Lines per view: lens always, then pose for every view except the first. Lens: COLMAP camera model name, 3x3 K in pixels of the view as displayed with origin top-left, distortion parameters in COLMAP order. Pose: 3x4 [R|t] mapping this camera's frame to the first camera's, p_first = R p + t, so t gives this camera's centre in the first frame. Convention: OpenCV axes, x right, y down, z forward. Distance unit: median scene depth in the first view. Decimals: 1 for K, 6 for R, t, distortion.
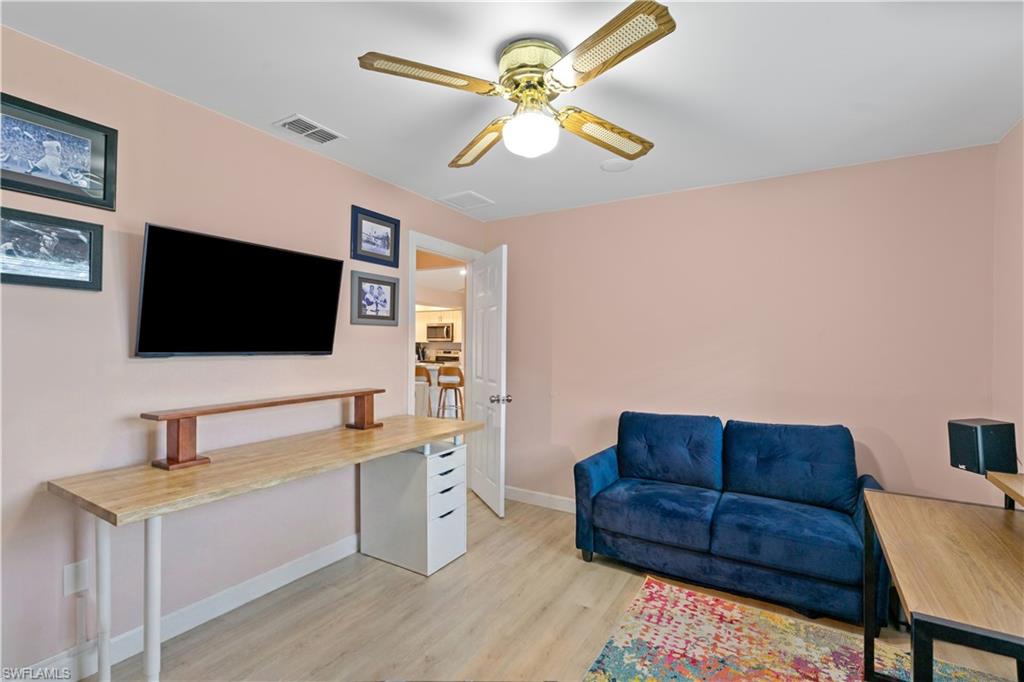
lens RADIAL K [[469.5, 0, 512.9], [0, 469.5, 338.9], [0, 0, 1]] dist [-0.006722, 0.003205]
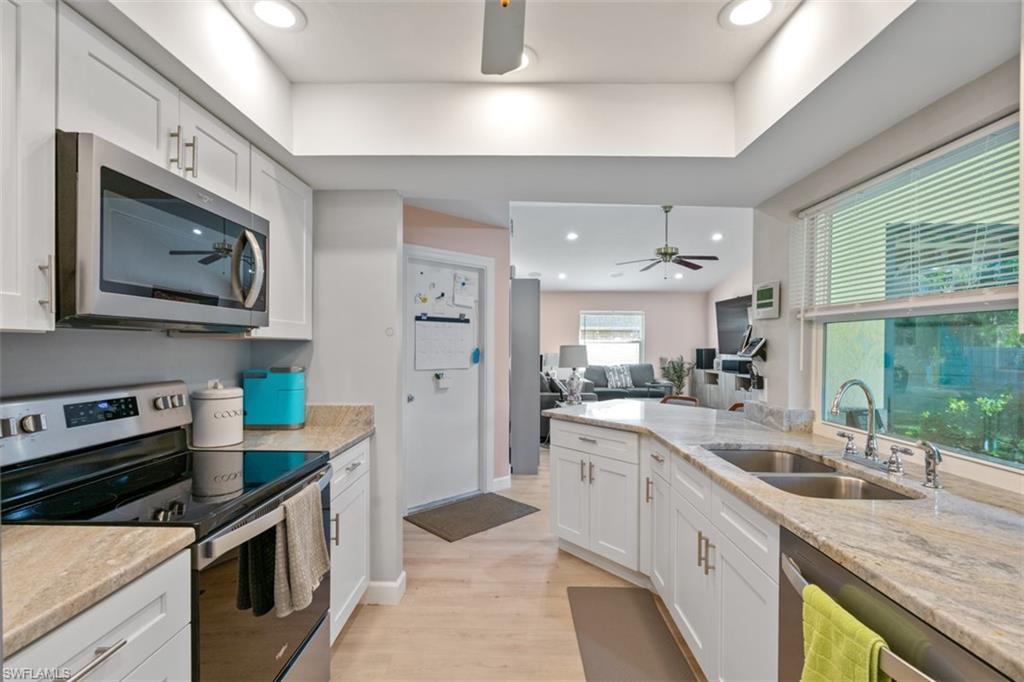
lens RADIAL K [[469.5, 0, 516.5], [0, 469.5, 350.2], [0, 0, 1]] dist [-0.006722, 0.003205]
pose [[-0.528409, -0.007806, 0.848954, -0.333716], [-0.006515, 0.999966, 0.005139, 0.010763], [-0.848965, -0.002815, -0.528442, 1.034830]]
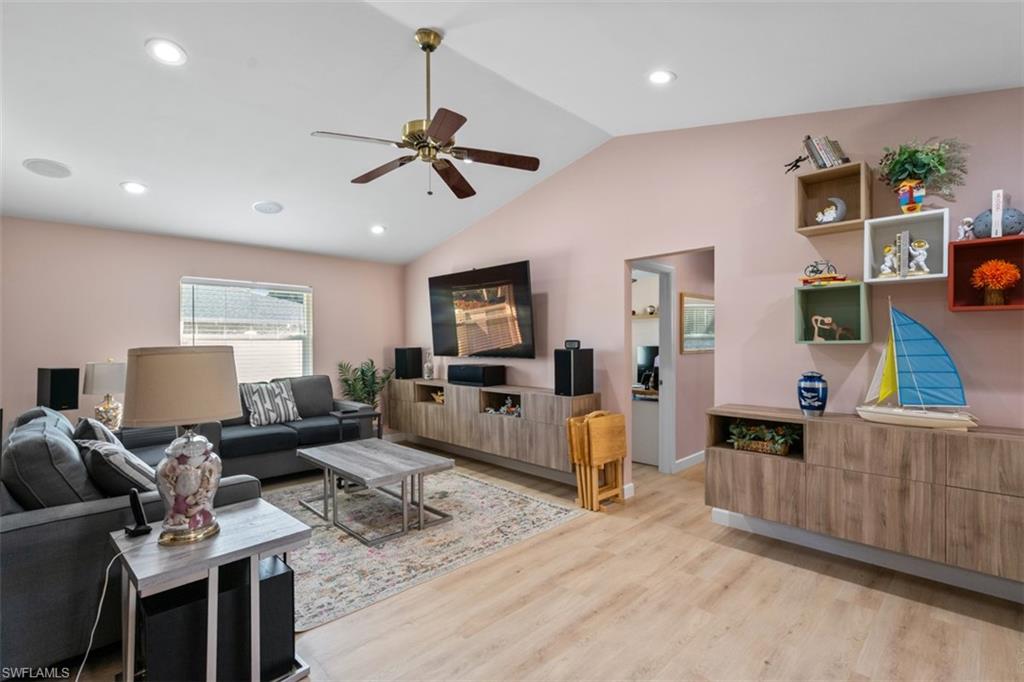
lens RADIAL K [[469.5, 0, 514.2], [0, 469.5, 346.3], [0, 0, 1]] dist [-0.006722, 0.003205]
pose [[-0.971591, 0.005882, 0.236593, -0.042689], [0.005907, 0.999982, -0.000606, 0.008696], [-0.236593, 0.000809, -0.971609, 0.811865]]
